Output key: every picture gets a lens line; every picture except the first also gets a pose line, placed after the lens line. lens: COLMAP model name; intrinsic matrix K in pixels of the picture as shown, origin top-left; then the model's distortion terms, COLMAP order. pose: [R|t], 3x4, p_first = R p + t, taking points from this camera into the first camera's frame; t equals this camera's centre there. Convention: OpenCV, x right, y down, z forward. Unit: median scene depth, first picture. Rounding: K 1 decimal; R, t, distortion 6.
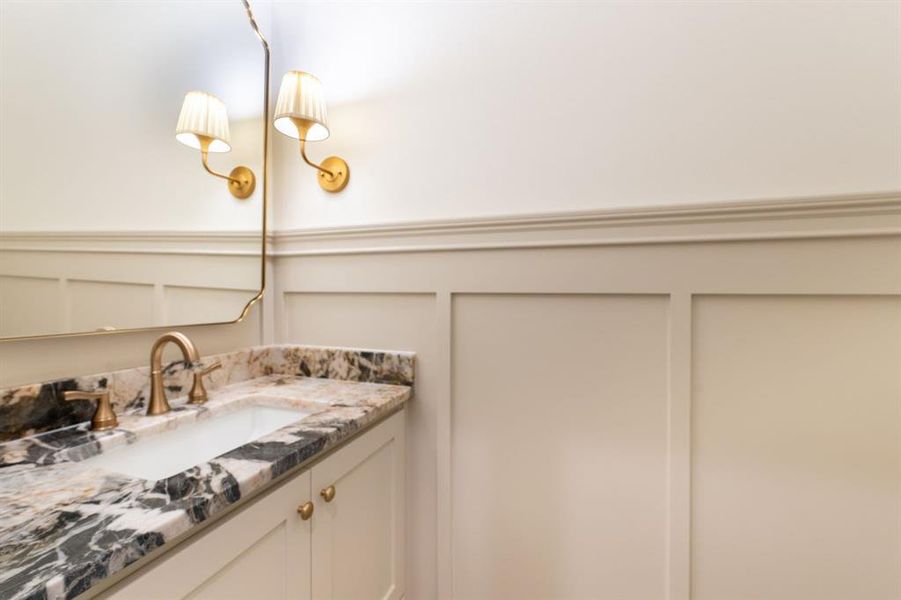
lens RADIAL K [[364.5, 0, 455.3], [0, 364.5, 297.9], [0, 0, 1]] dist [0.000108, -0.000166]
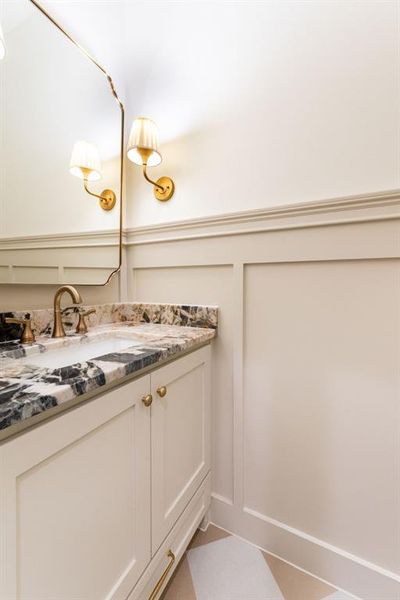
lens RADIAL K [[237.6, 0, 204.0], [0, 237.6, 289.9], [0, 0, 1]] dist [-0.000477, -0.000245]
pose [[0.989052, 0.003484, -0.147528, -0.030659], [-0.002031, 0.999948, 0.010000, 0.087962], [0.147555, -0.009591, 0.989007, 0.062284]]
